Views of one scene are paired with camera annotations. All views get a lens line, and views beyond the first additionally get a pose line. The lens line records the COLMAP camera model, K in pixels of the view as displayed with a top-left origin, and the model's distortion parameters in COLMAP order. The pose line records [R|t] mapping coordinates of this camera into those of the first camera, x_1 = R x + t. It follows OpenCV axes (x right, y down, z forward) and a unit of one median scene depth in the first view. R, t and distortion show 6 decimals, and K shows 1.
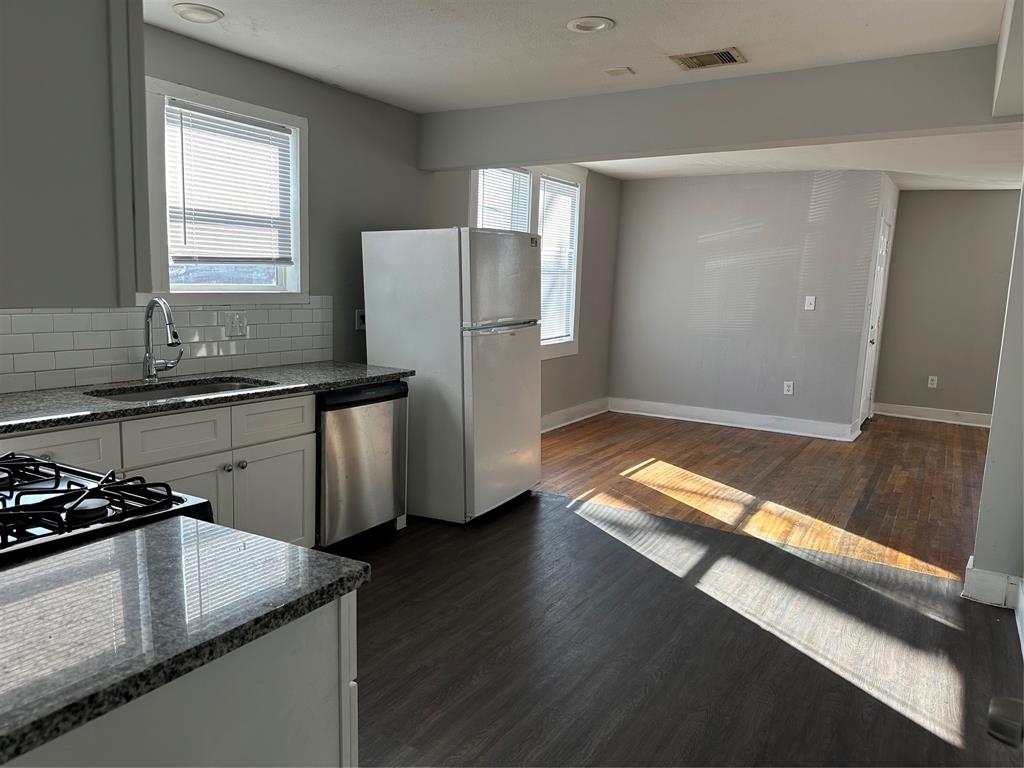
lens RADIAL K [[717.7, 0, 512.0], [0, 717.7, 384.0], [0, 0, 1]] dist [0.086390, -0.128739]
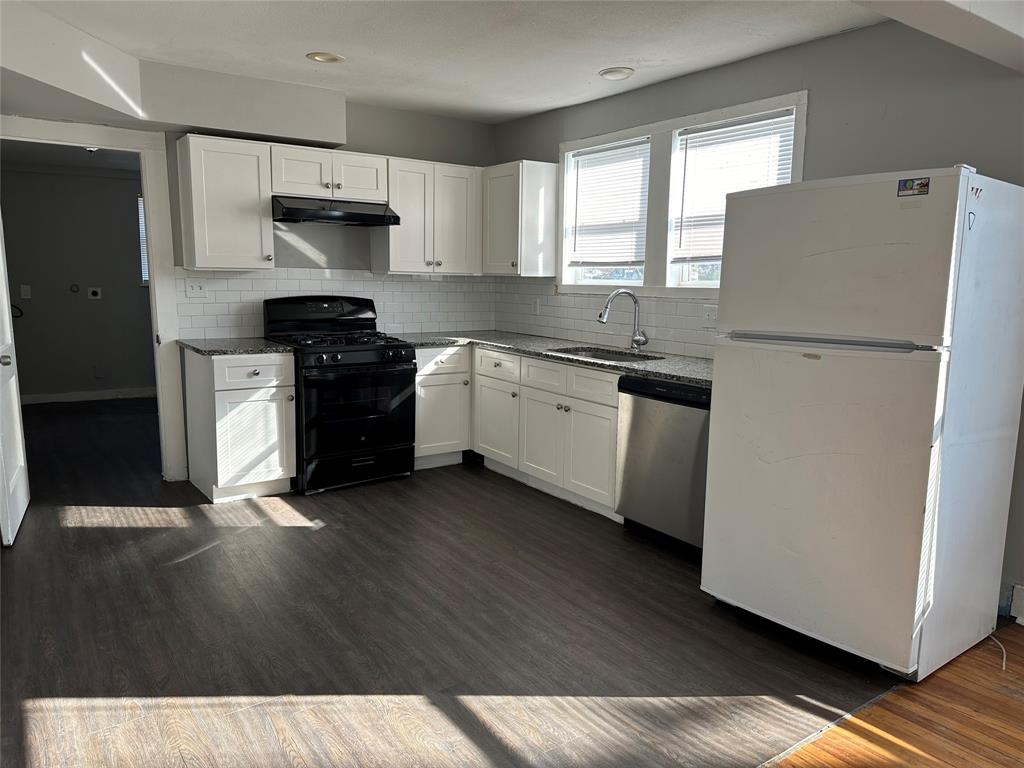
lens RADIAL K [[712.2, 0, 506.3], [0, 712.2, 390.8], [0, 0, 1]] dist [0.094393, -0.119163]
pose [[-0.400923, 0.117143, -0.908591, 0.668999], [-0.152828, 0.969341, 0.192412, -0.122672], [0.903274, 0.216001, -0.370728, 1.035829]]
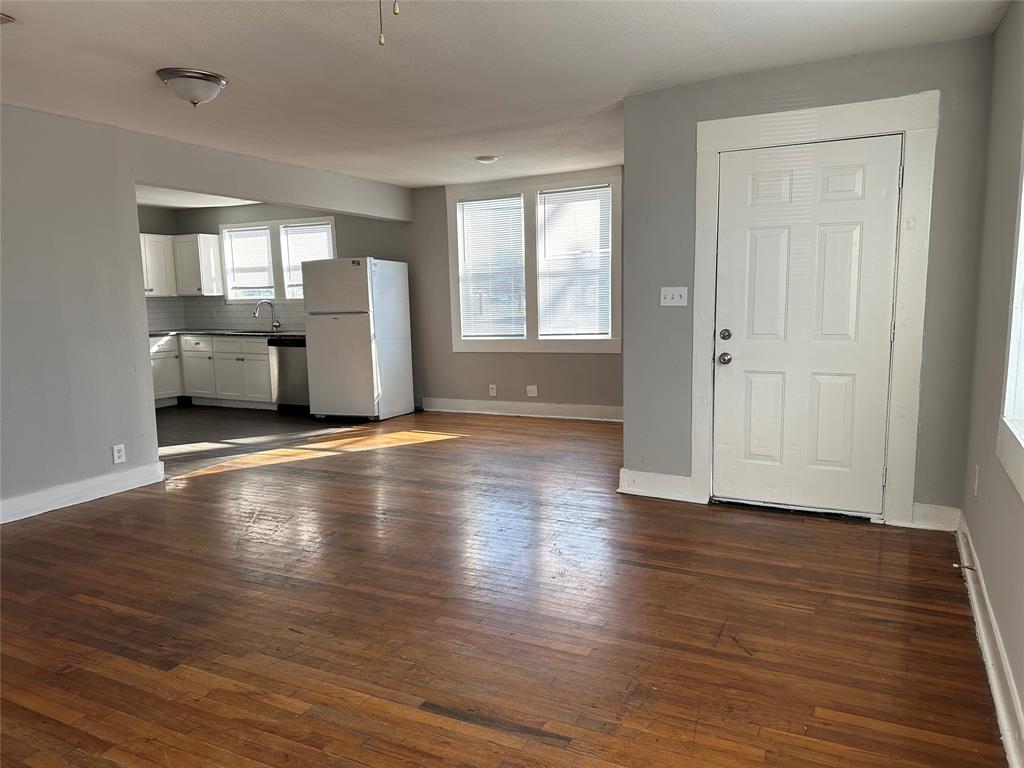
lens RADIAL K [[712.2, 0, 506.3], [0, 712.2, 390.8], [0, 0, 1]] dist [0.094393, -0.119163]
pose [[0.077830, 0.109023, -0.990988, 1.843895], [-0.116080, 0.988233, 0.099603, -0.121931], [0.990186, 0.107282, 0.089570, 1.321410]]
